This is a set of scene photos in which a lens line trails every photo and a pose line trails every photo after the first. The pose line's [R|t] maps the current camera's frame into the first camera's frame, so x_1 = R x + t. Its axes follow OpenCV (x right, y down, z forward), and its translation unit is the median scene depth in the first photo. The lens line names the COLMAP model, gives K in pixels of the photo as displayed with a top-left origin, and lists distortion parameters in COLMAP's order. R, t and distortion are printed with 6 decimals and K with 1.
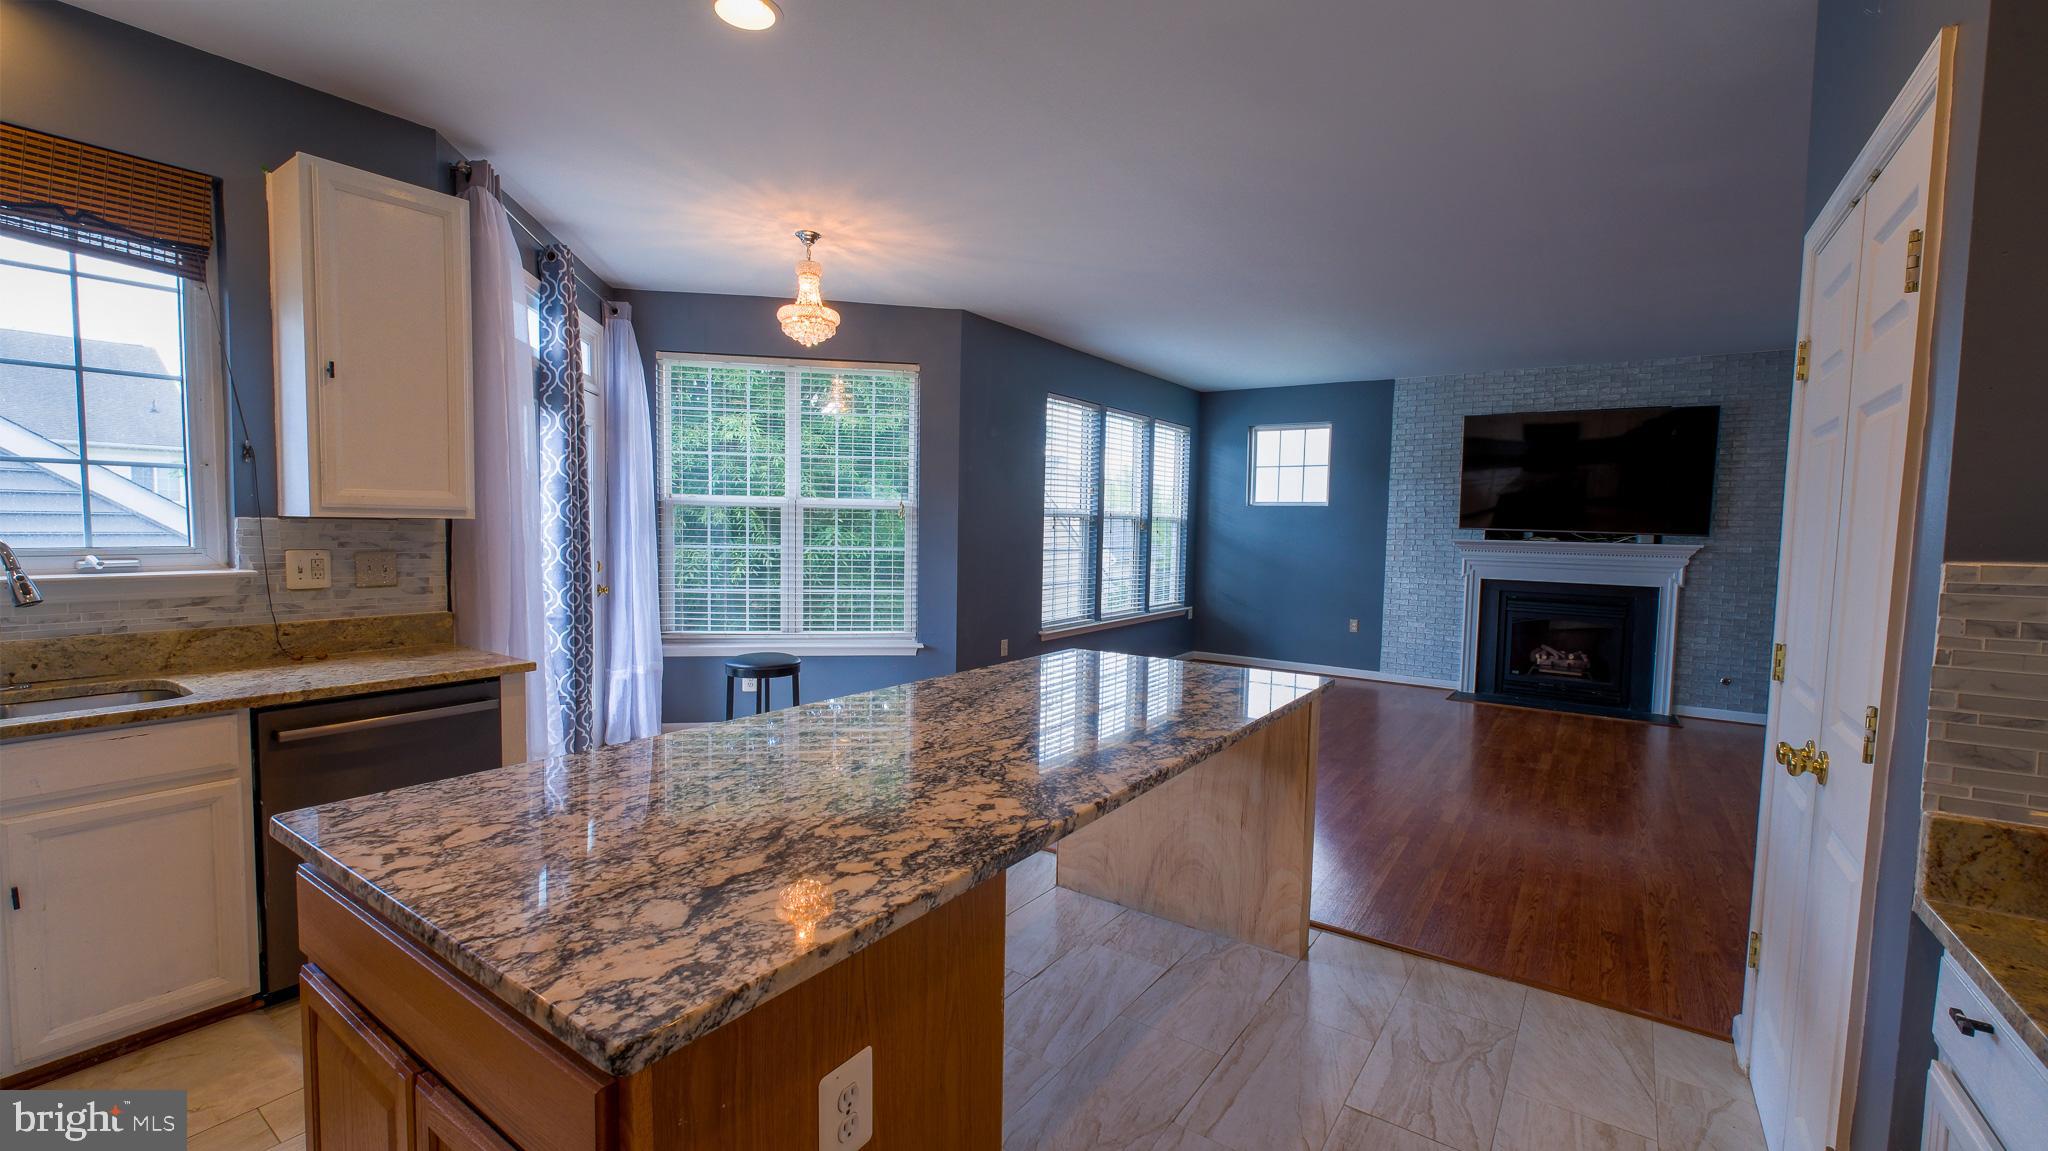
lens RADIAL K [[854.1, 0, 1023.4], [0, 854.1, 586.6], [0, 0, 1]] dist [-0.000502, 0.000163]
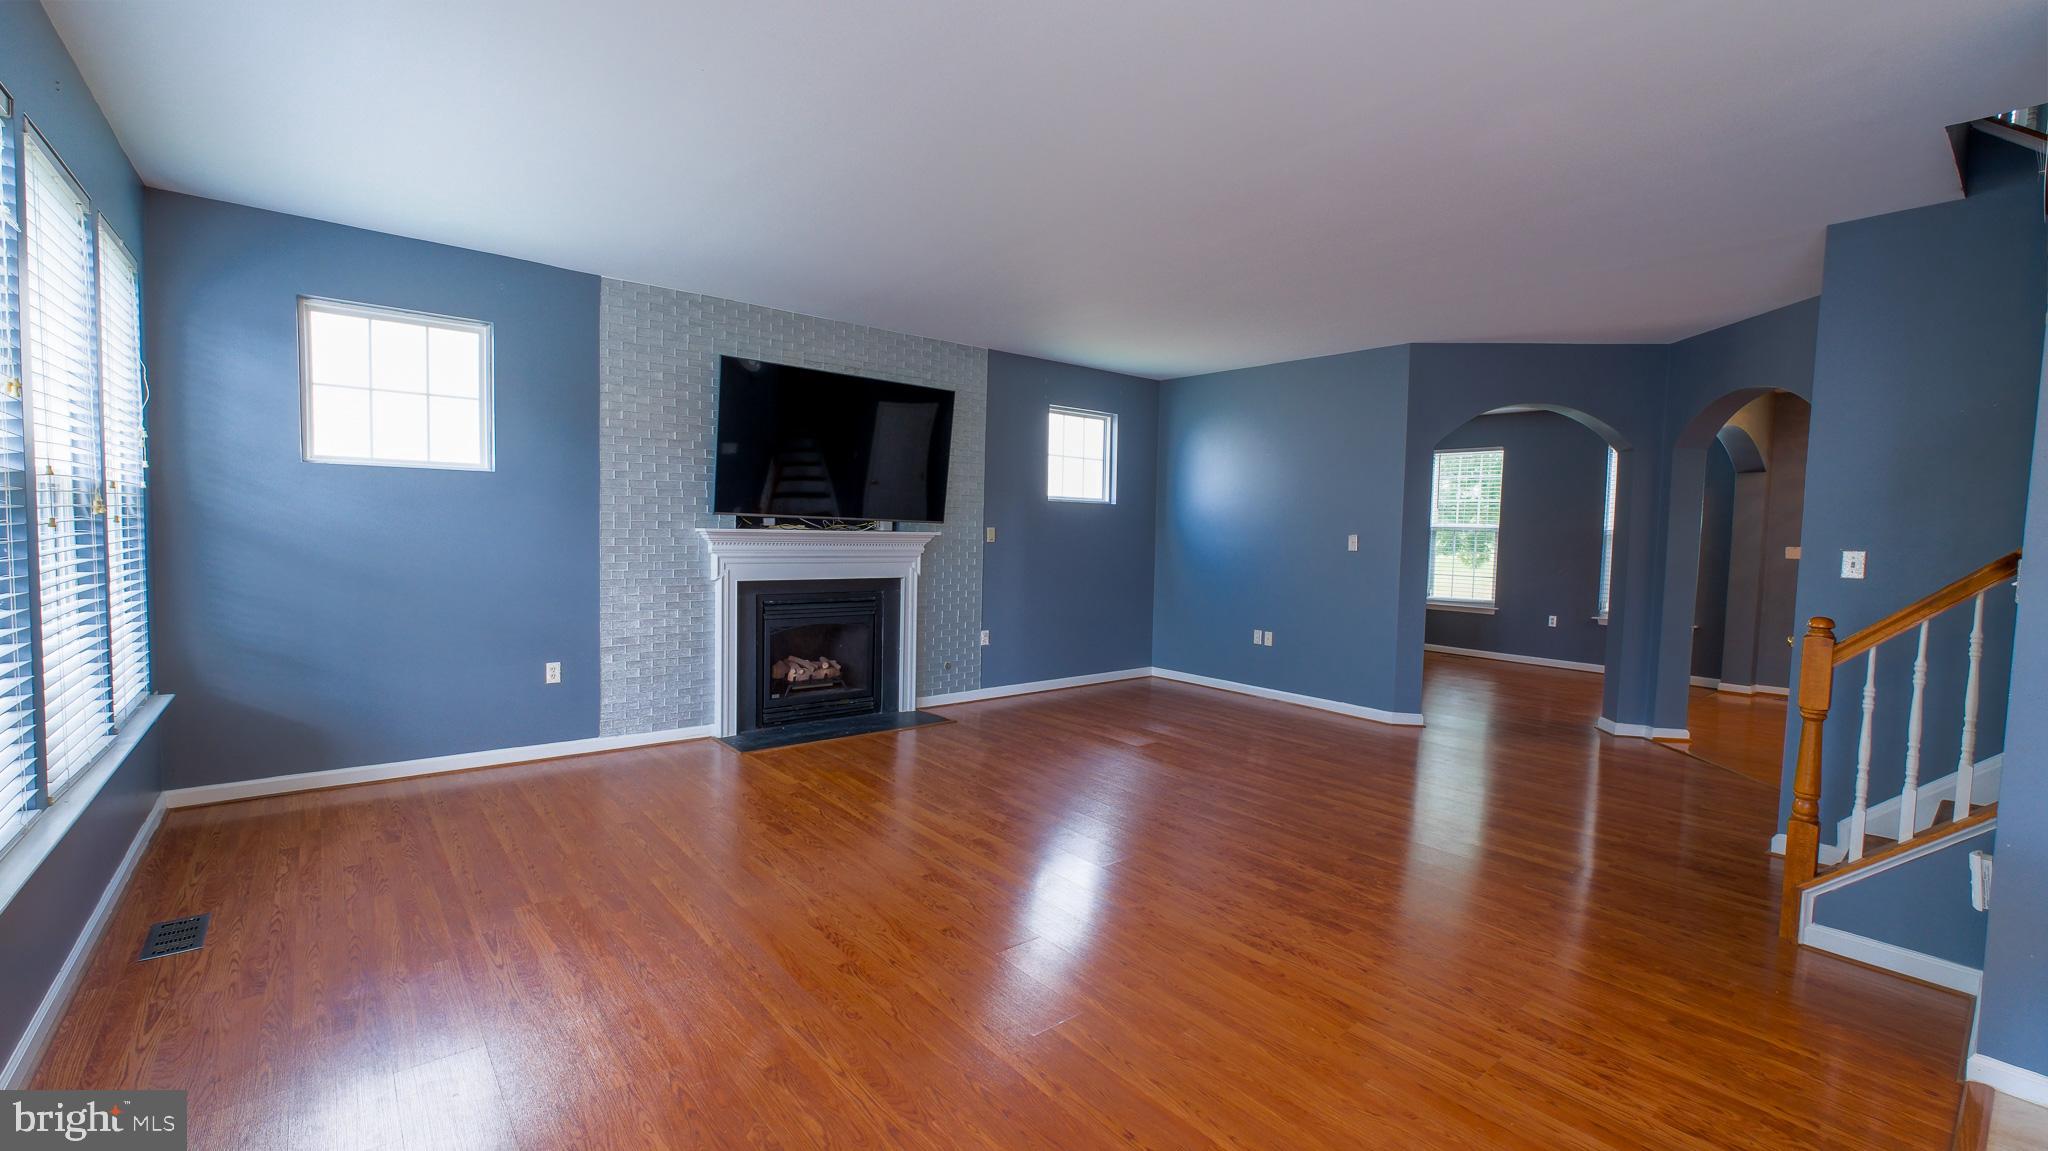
lens RADIAL K [[854.1, 0, 1012.1], [0, 854.1, 571.2], [0, 0, 1]] dist [-0.000502, 0.000163]
pose [[0.273496, -0.068126, 0.959458, -0.112980], [0.049616, 0.997160, 0.056660, -0.049193], [-0.960593, 0.032108, 0.276099, 0.575509]]
